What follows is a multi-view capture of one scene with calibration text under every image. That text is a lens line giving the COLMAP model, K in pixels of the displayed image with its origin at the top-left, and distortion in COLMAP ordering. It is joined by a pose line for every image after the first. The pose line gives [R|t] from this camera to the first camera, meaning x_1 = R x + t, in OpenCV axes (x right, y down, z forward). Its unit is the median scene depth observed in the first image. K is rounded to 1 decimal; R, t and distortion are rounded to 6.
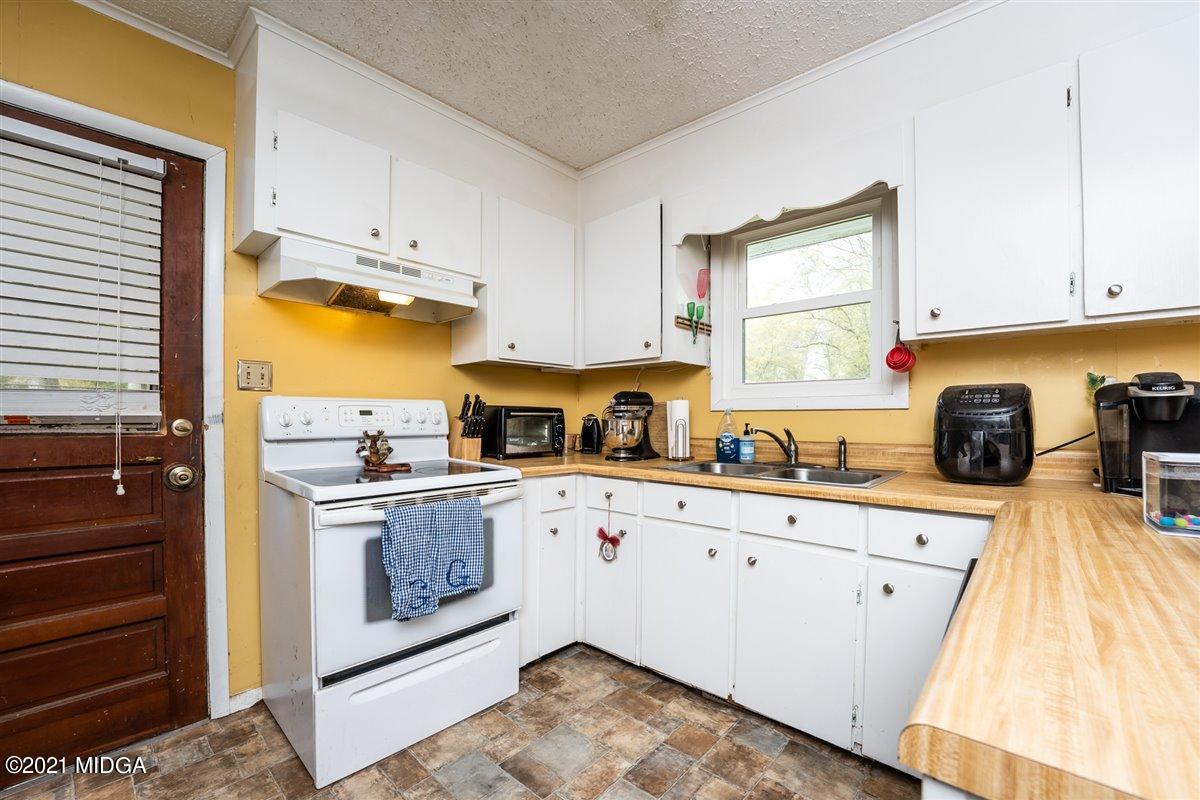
lens RADIAL K [[493.6, 0, 602.3], [0, 493.6, 415.9], [0, 0, 1]] dist [-0.024726, -0.000217]
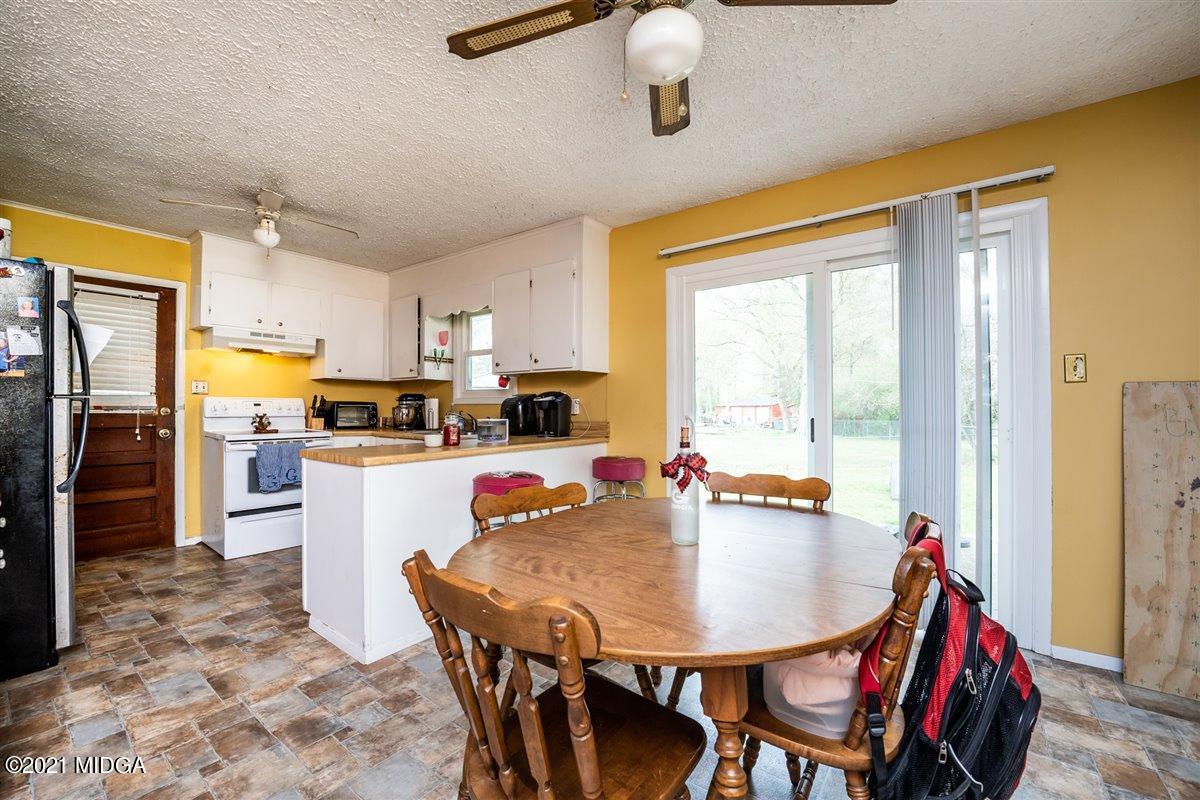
lens RADIAL K [[488.5, 0, 599.9], [0, 488.5, 403.5], [0, 0, 1]] dist [-0.024087, -0.000061]
pose [[0.996794, 0.001010, 0.080007, 0.840677], [-0.000054, 0.999929, -0.011952, 0.012923], [-0.080014, 0.011910, 0.996723, -1.204276]]
